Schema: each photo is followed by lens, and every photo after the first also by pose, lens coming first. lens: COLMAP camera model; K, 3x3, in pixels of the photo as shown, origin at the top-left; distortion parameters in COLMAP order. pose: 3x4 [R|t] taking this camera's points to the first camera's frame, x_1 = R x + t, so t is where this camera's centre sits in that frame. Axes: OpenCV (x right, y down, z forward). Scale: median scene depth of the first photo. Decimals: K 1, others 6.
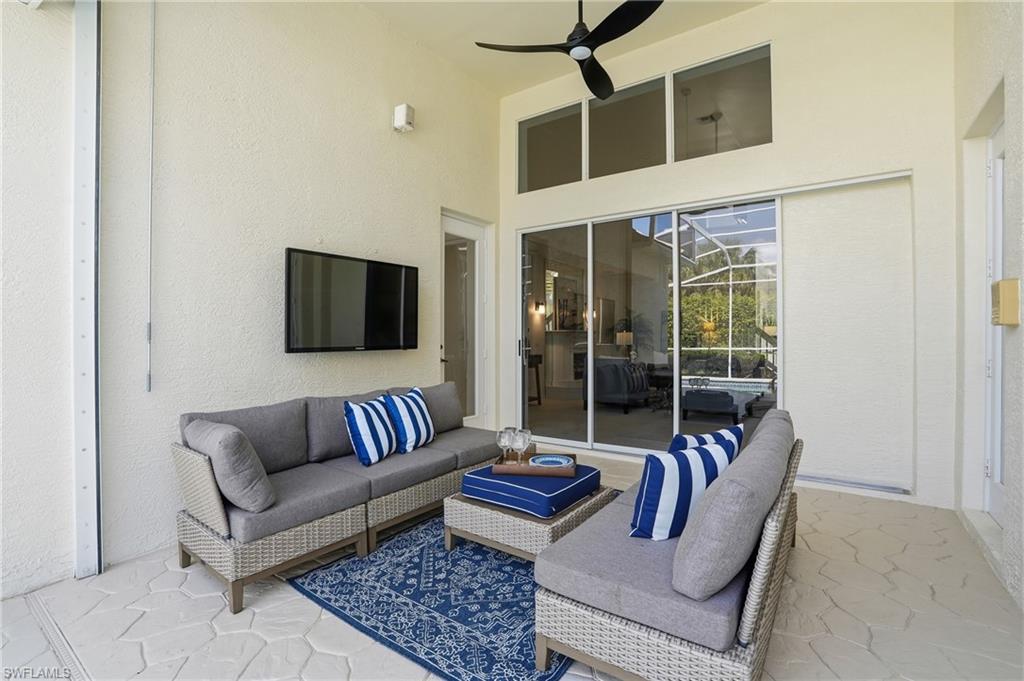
lens RADIAL K [[476.2, 0, 509.7], [0, 476.2, 340.9], [0, 0, 1]] dist [-0.064745, 0.021862]
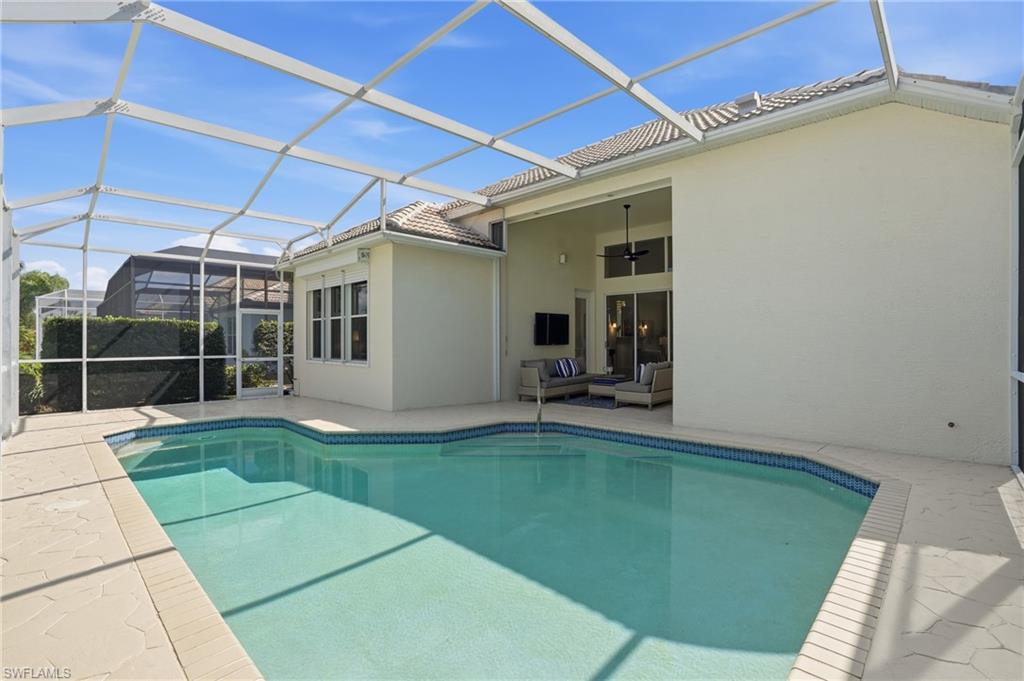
lens RADIAL K [[476.2, 0, 509.7], [0, 476.2, 340.9], [0, 0, 1]] dist [-0.064745, 0.021862]
pose [[0.989457, -0.000126, -0.144827, -0.118496], [-0.000489, 0.999991, -0.004210, 0.006135], [0.144826, 0.004237, 0.989448, -1.508879]]
